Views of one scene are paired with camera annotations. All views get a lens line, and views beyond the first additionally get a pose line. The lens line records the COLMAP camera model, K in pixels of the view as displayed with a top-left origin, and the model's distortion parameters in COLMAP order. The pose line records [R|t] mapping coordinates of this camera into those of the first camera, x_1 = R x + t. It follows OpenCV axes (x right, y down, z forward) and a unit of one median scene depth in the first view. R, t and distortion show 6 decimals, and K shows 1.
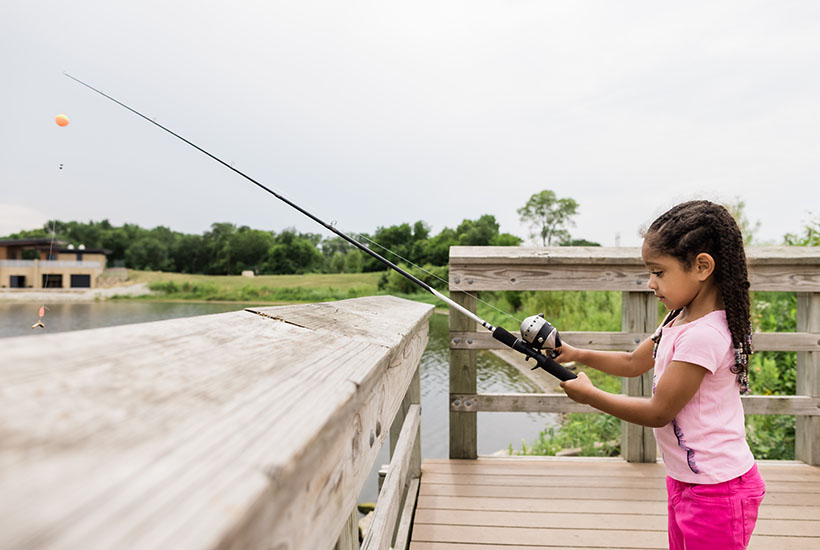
lens RADIAL K [[905.9, 0, 410.0], [0, 905.9, 275.0], [0, 0, 1]] dist [-0.005188, -0.000671]
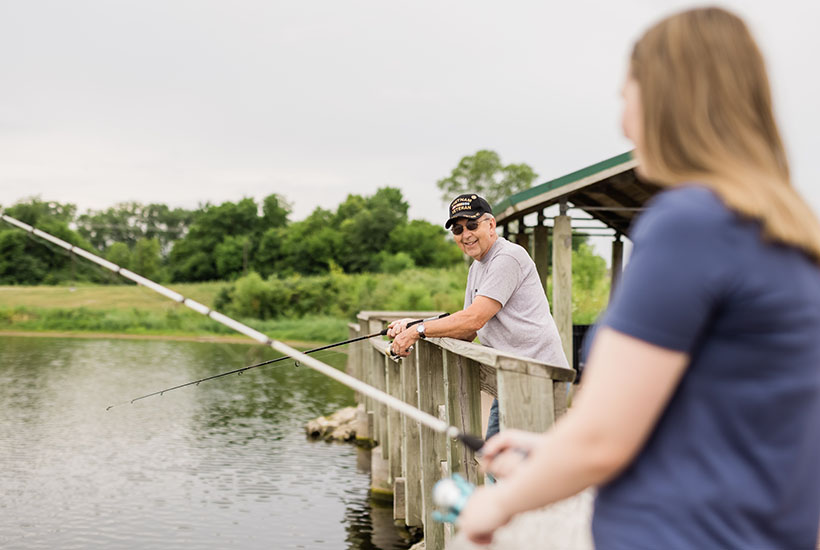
lens RADIAL K [[1202.0, 0, 410.0], [0, 1202.0, 275.0], [0, 0, 1]] dist [0.132039, 0.006506]
pose [[0.994255, 0.009805, 0.106591, 0.015291], [-0.007953, 0.999810, -0.017788, 0.005038], [-0.106745, 0.016838, 0.994144, 0.208839]]
